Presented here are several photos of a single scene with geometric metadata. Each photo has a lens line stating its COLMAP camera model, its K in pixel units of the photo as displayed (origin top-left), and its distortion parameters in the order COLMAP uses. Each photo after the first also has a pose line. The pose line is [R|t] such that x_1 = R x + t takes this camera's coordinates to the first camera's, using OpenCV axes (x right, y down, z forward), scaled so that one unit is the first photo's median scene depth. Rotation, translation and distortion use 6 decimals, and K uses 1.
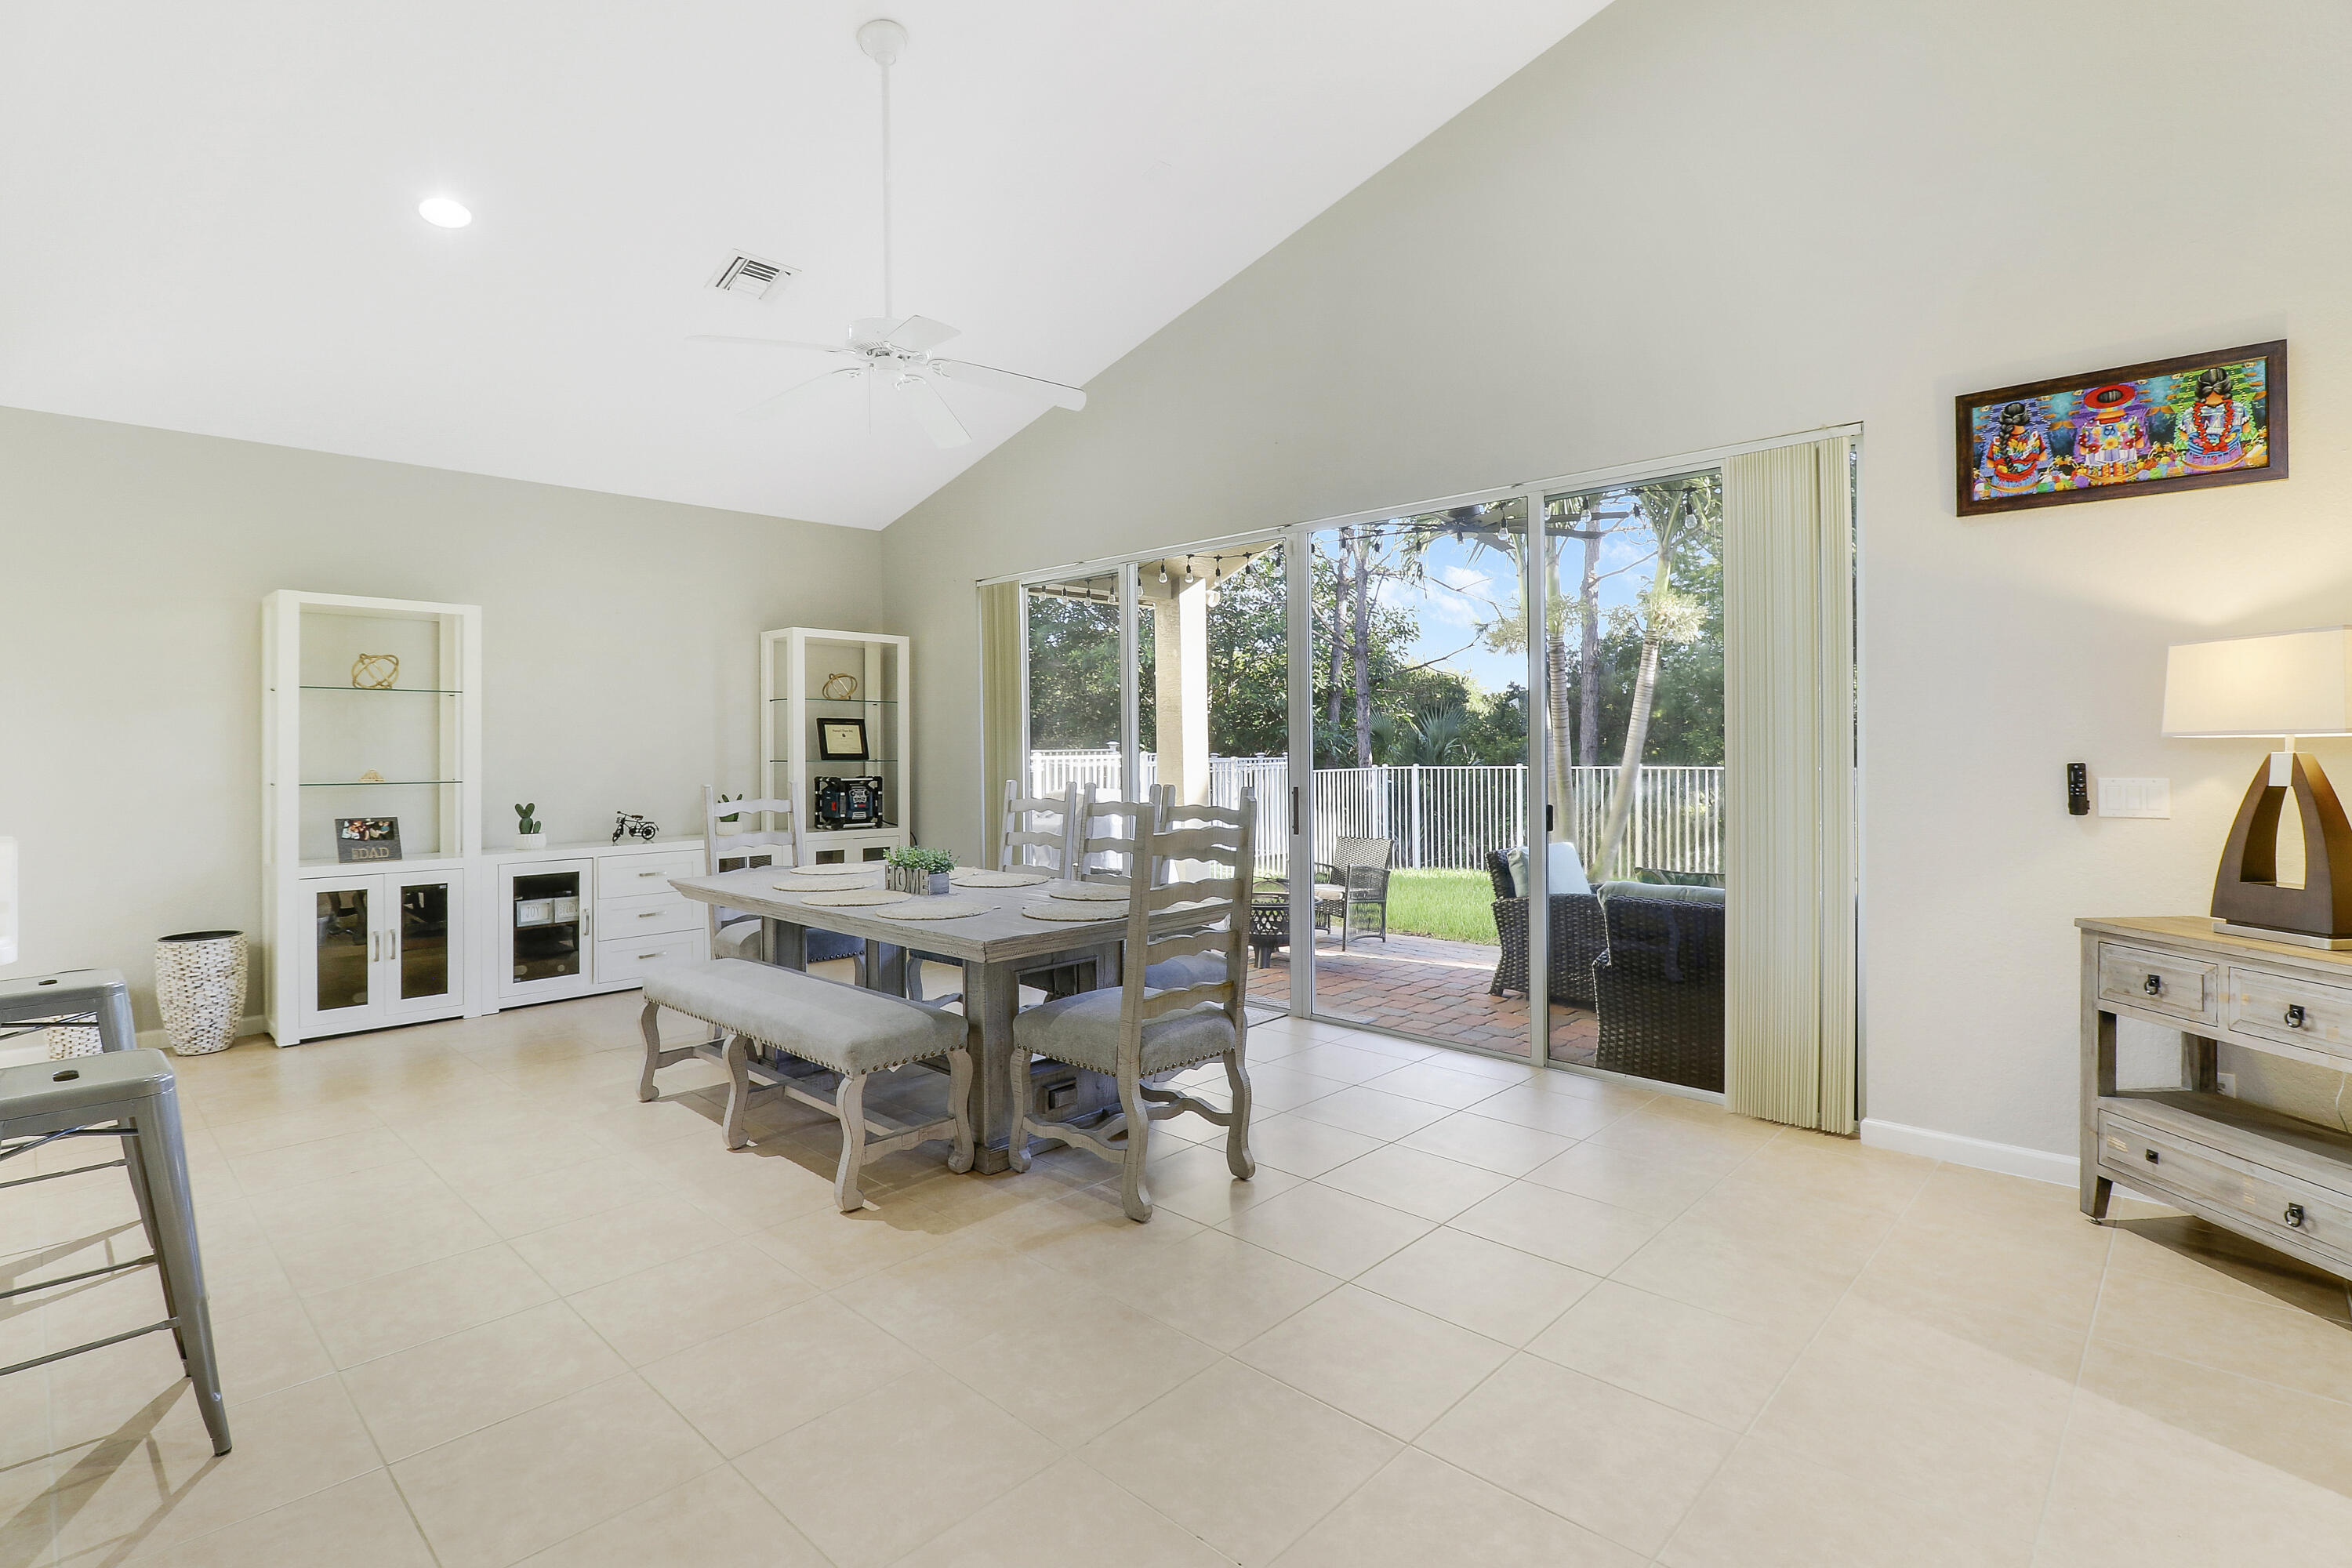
lens RADIAL K [[1109.5, 0, 1161.2], [0, 1109.5, 733.6], [0, 0, 1]] dist [-0.002930, -0.002163]
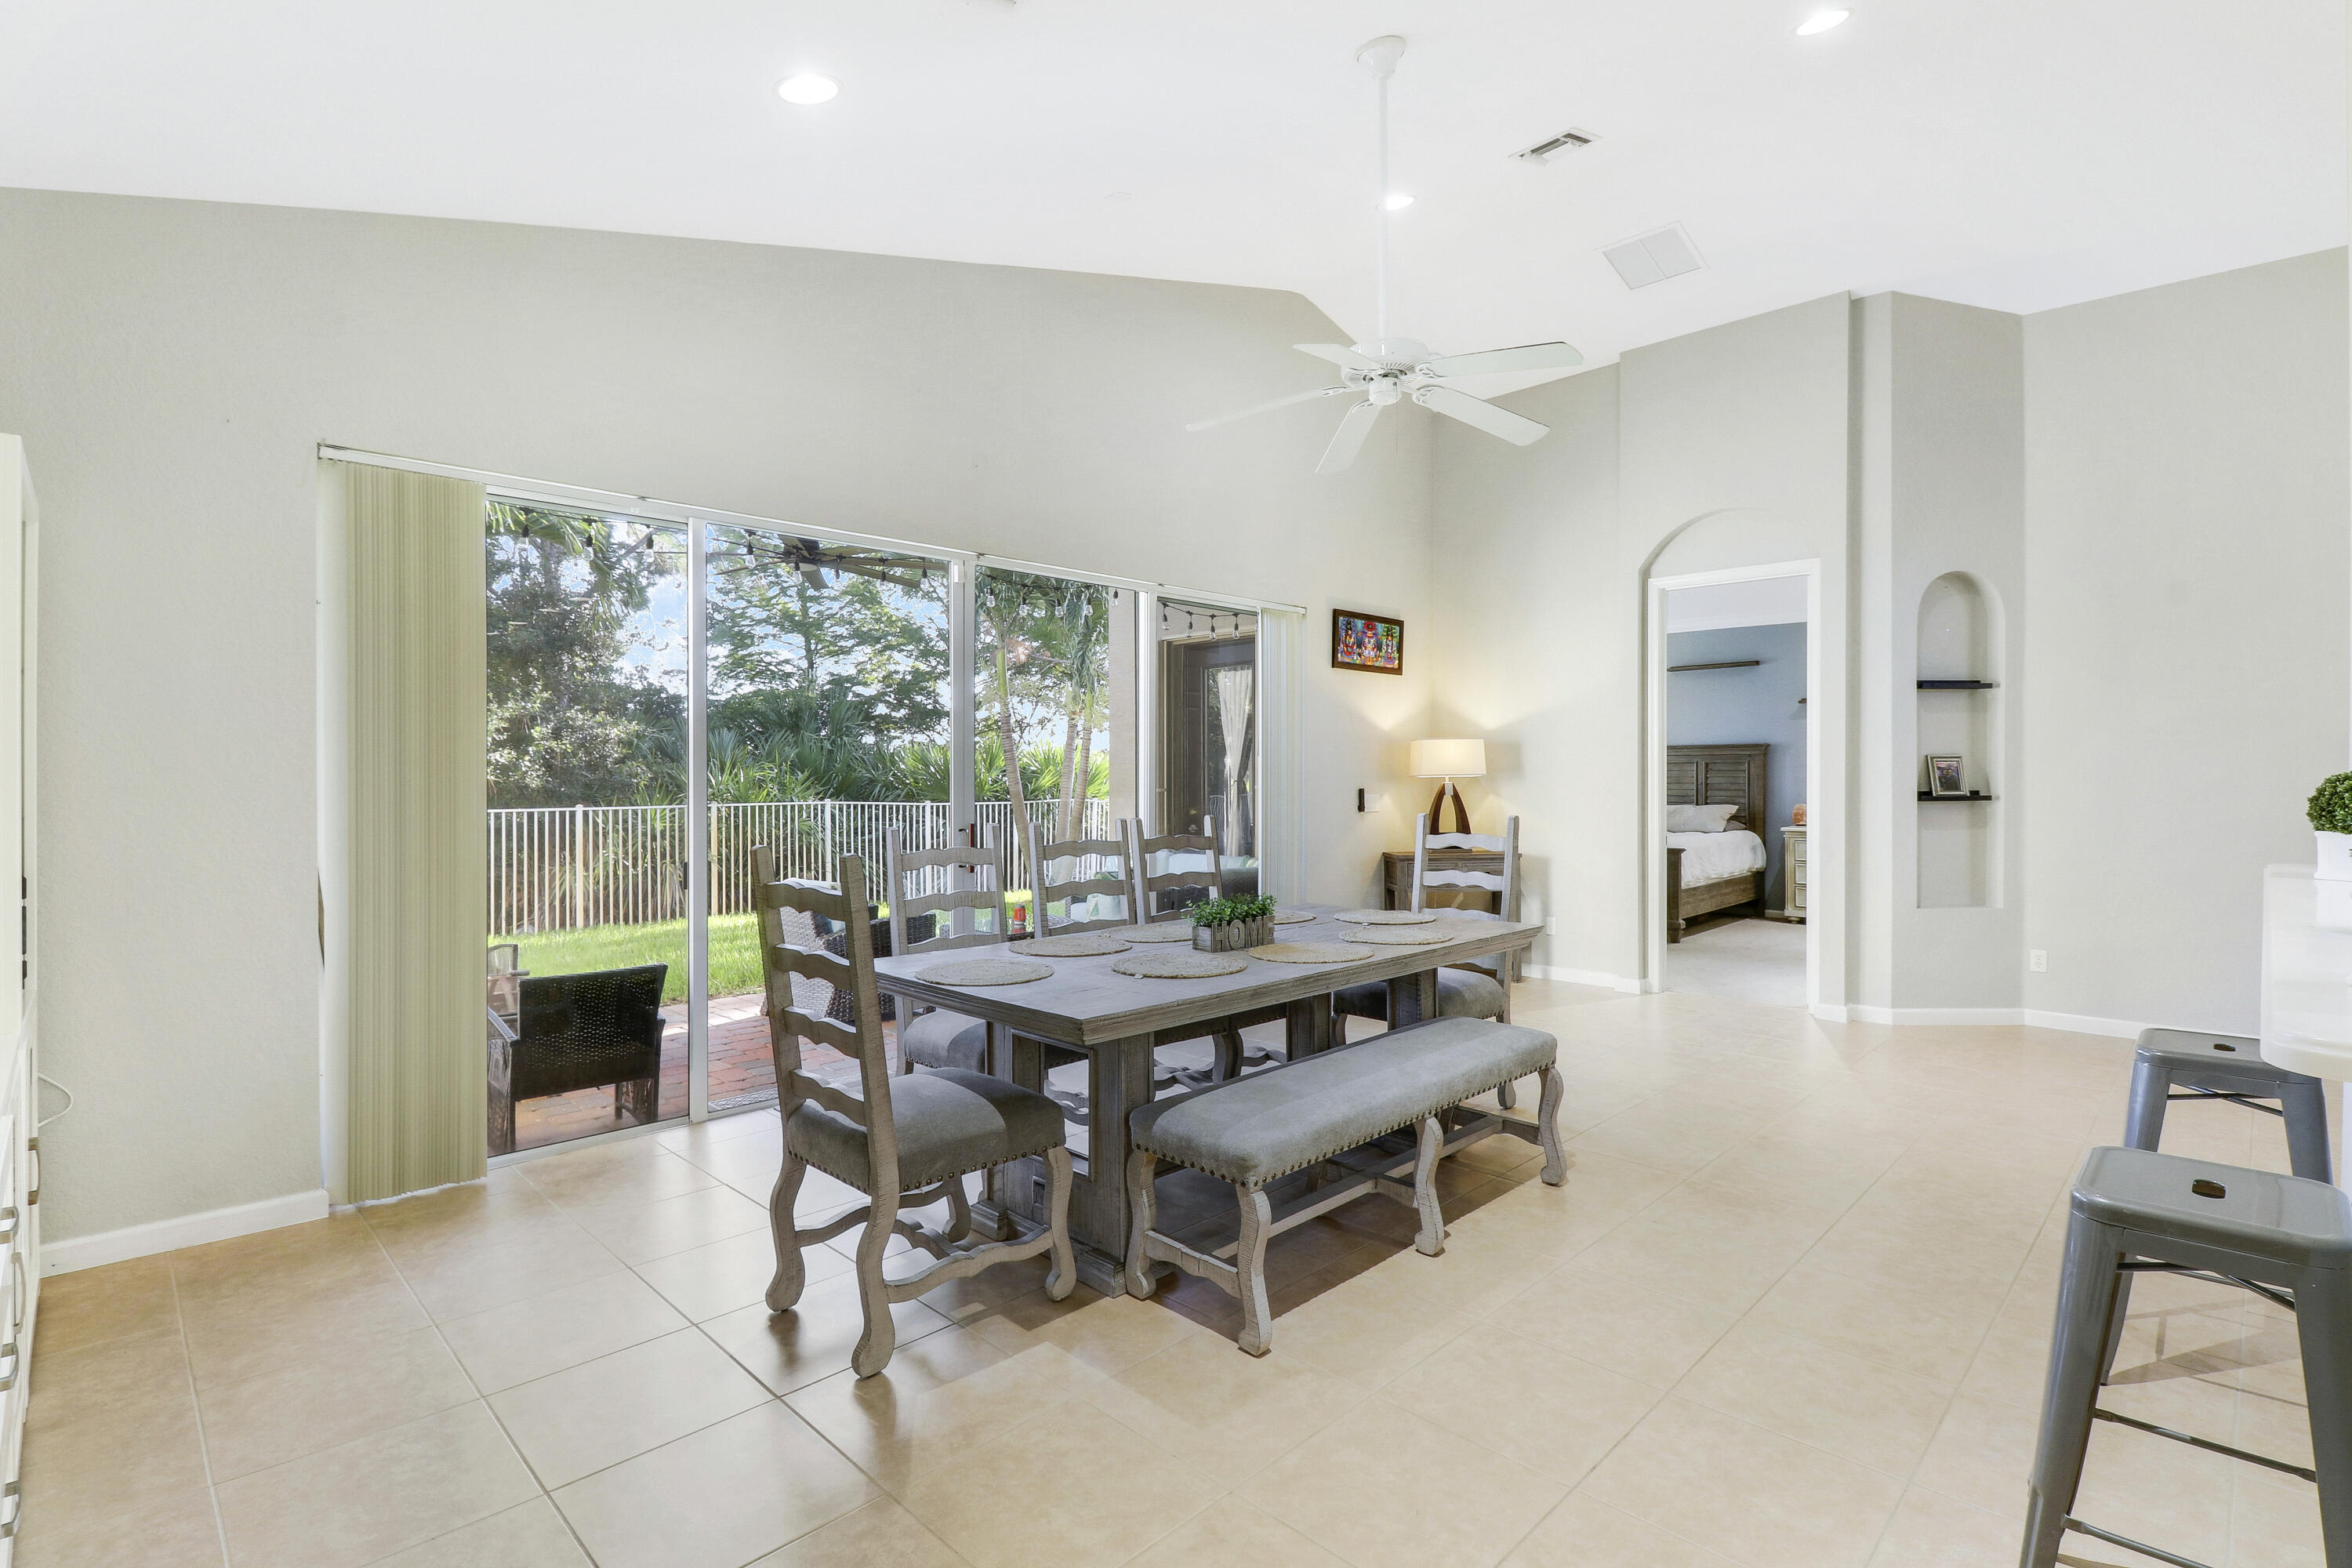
lens RADIAL K [[1109.5, 0, 1176.3], [0, 1109.5, 776.7], [0, 0, 1]] dist [-0.002930, -0.002163]
pose [[0.016167, 0.008651, 0.999832, -1.482638], [-0.007831, 0.999933, -0.008525, 0.026144], [-0.999839, -0.007691, 0.016234, 1.423670]]
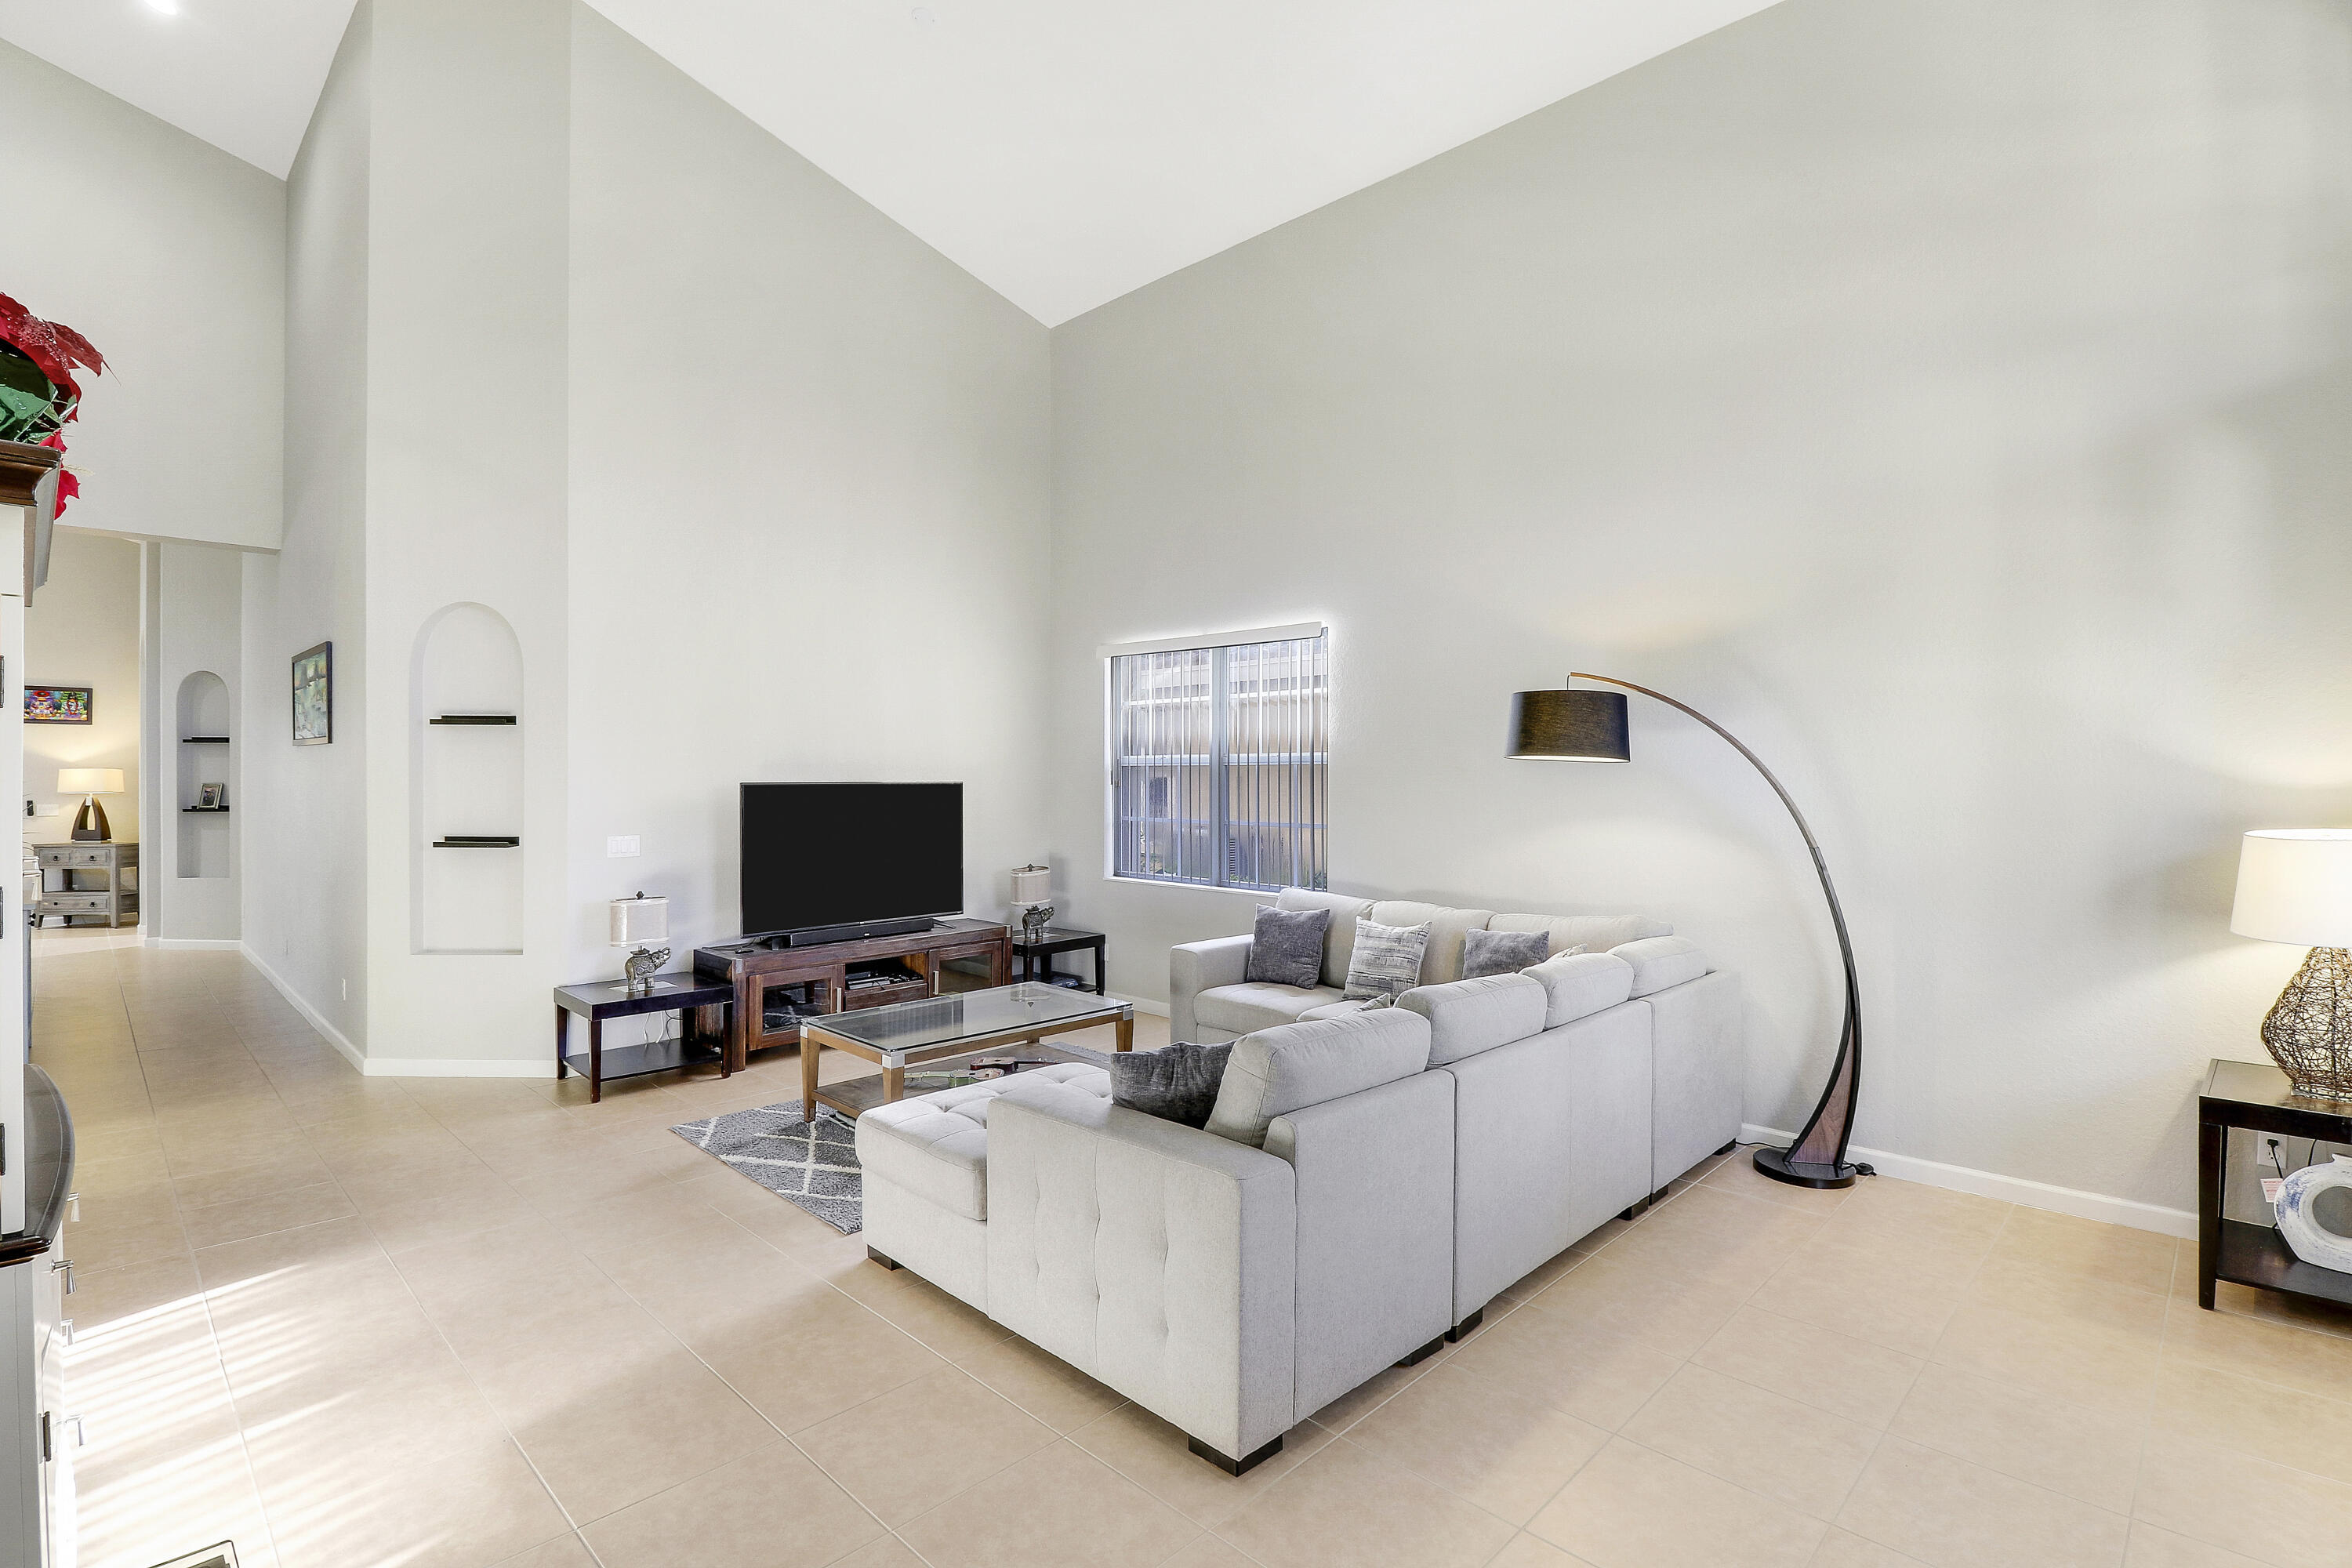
lens RADIAL K [[1109.5, 0, 1170.7], [0, 1109.5, 781.4], [0, 0, 1]] dist [-0.002930, -0.002163]
pose [[0.007521, 0.003006, 0.999967, -2.658202], [-0.011274, 0.999932, -0.002921, -0.065435], [-0.999908, -0.011251, 0.007554, -2.650986]]
